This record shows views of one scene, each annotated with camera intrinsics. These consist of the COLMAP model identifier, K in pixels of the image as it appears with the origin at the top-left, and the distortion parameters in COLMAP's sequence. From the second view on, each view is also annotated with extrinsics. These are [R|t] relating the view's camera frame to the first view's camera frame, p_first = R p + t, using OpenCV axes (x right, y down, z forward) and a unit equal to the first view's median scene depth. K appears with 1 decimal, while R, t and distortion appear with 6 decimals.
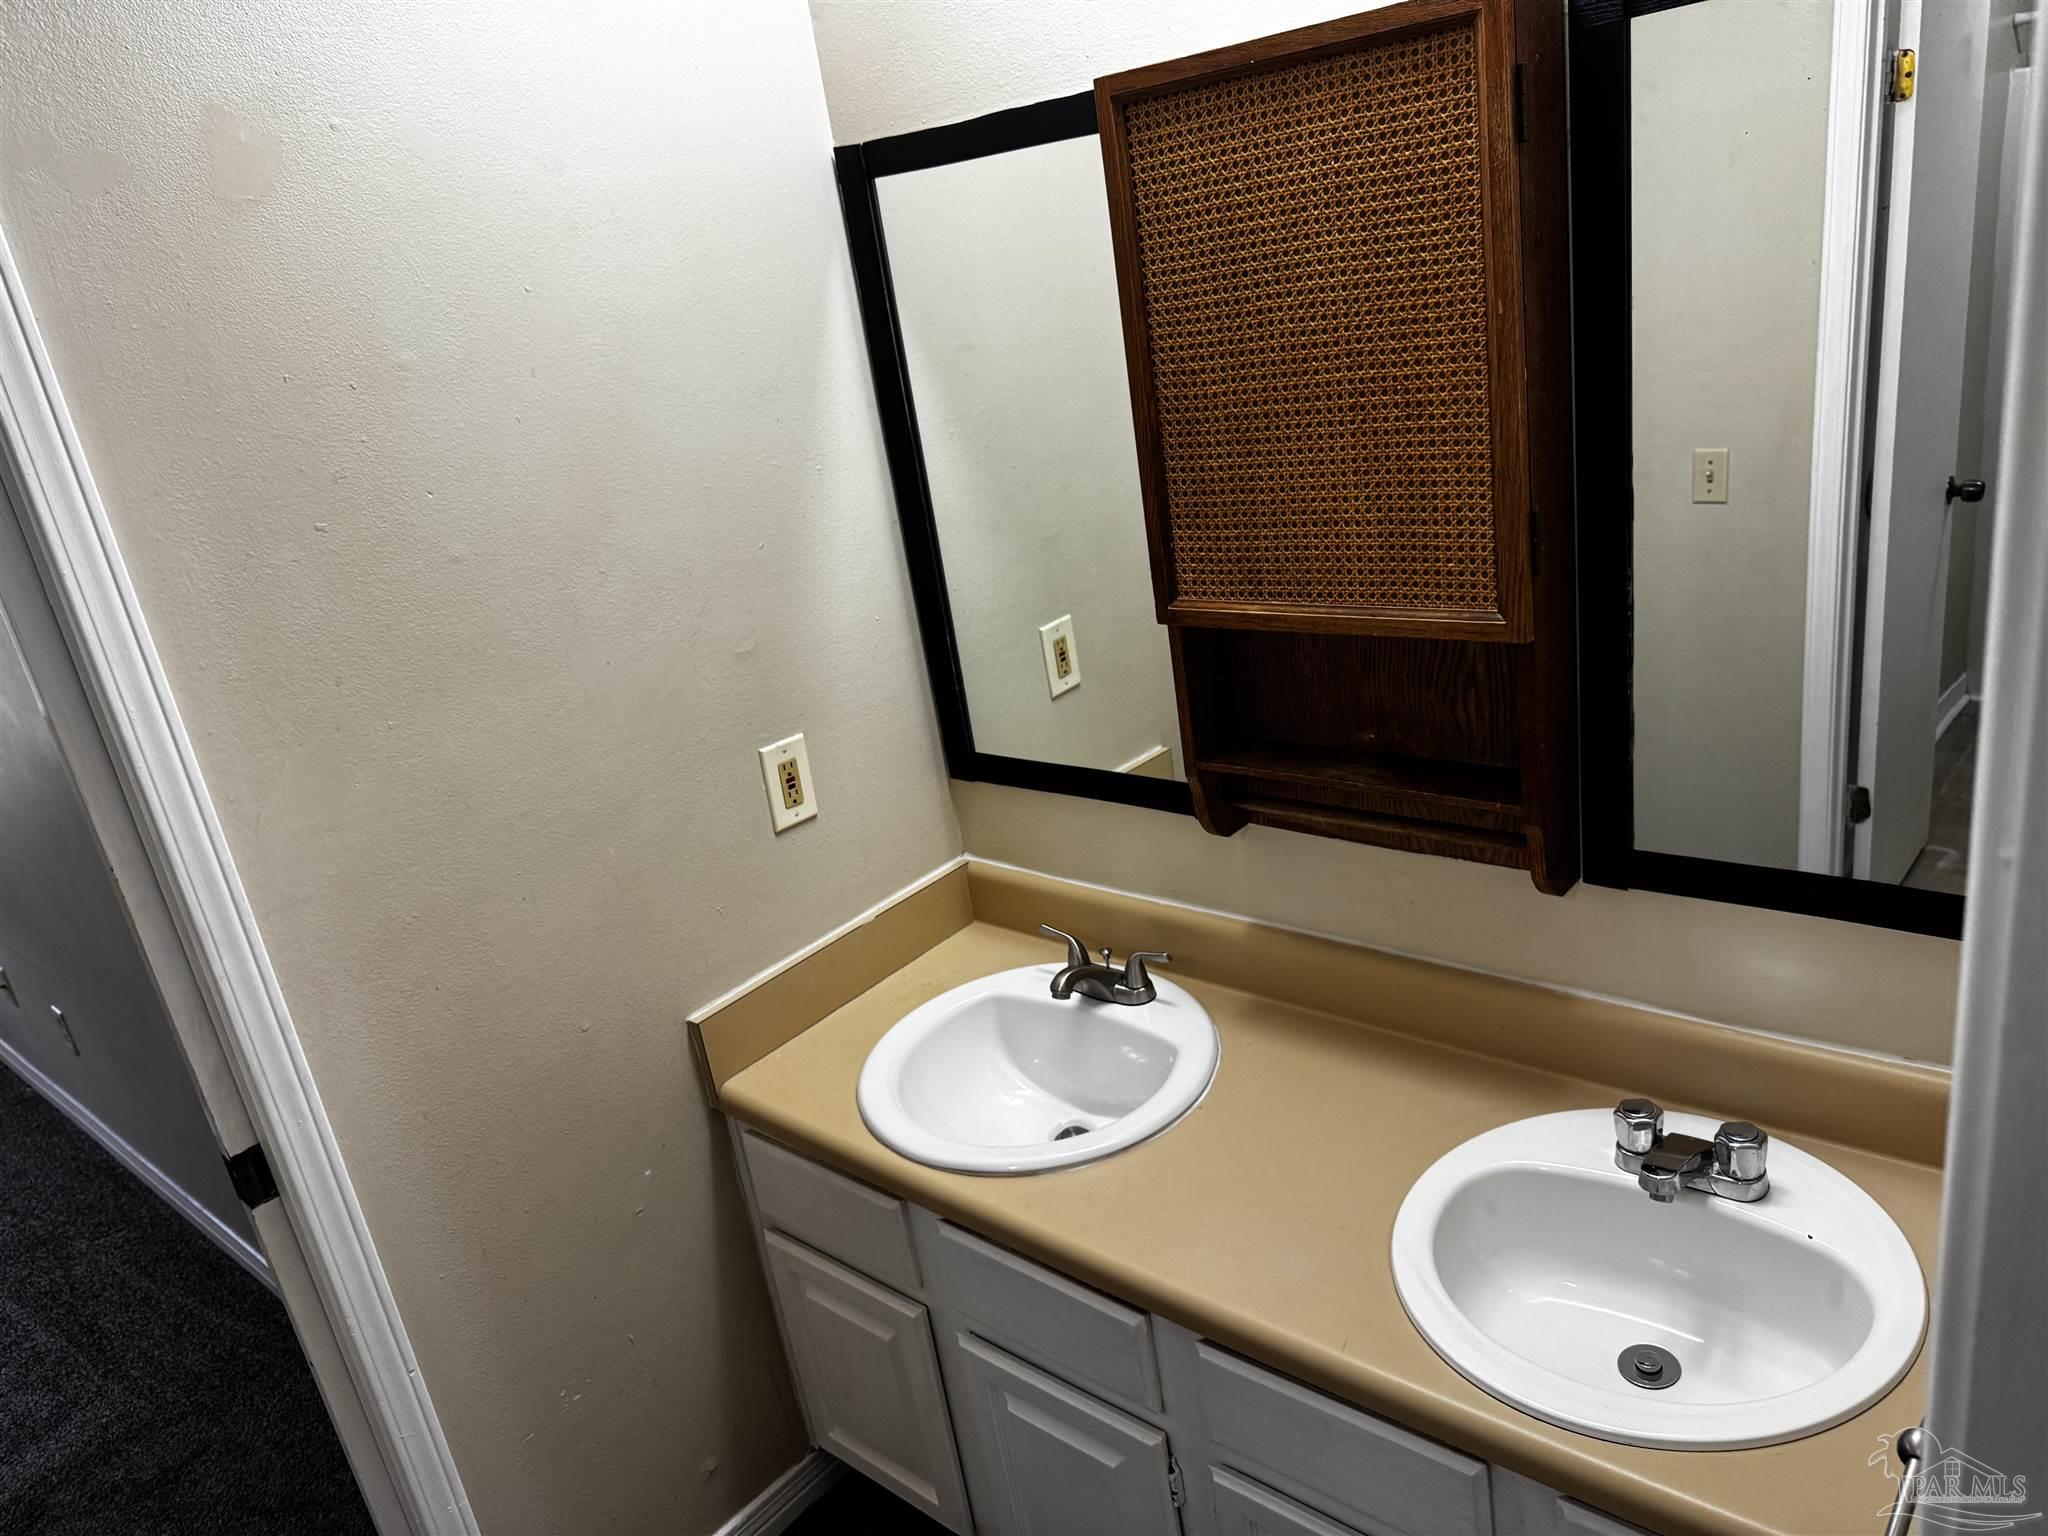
lens RADIAL K [[1429.0, 0, 1024.0], [0, 1429.0, 768.0], [0, 0, 1]] dist [0.168320, -0.342632]
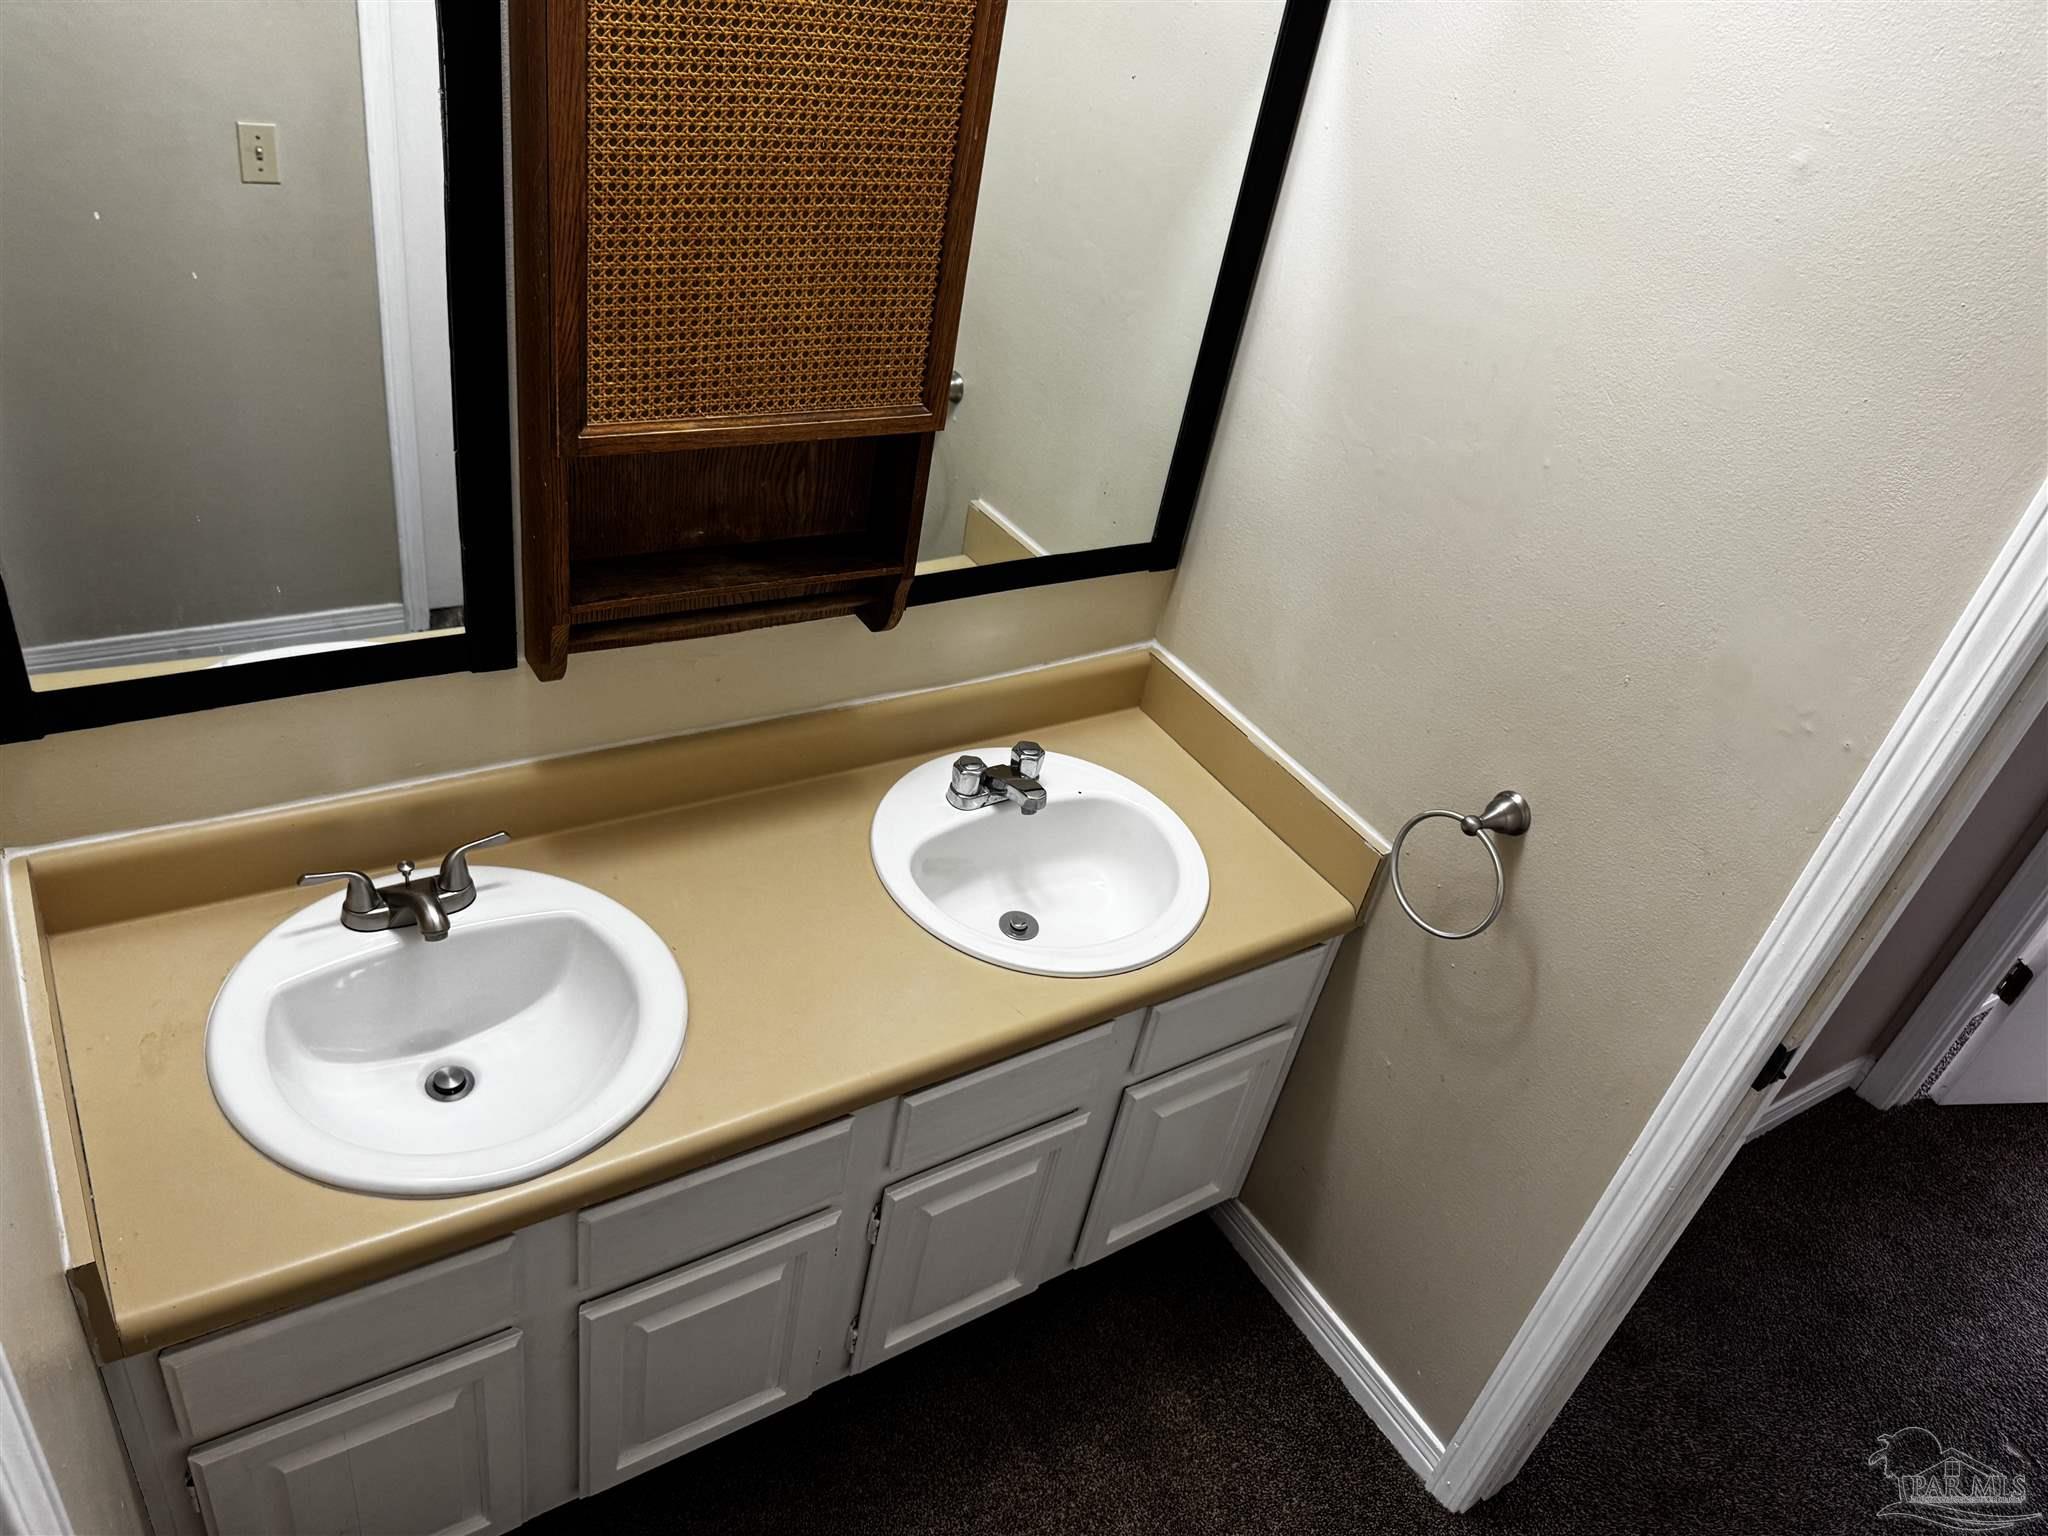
lens RADIAL K [[1429.0, 0, 1024.0], [0, 1429.0, 768.0], [0, 0, 1]] dist [0.168320, -0.342632]
pose [[0.278302, -0.374523, 0.884466, -0.732280], [0.128550, 0.927084, 0.352121, -0.221771], [-0.951852, 0.015702, 0.306154, 0.549921]]
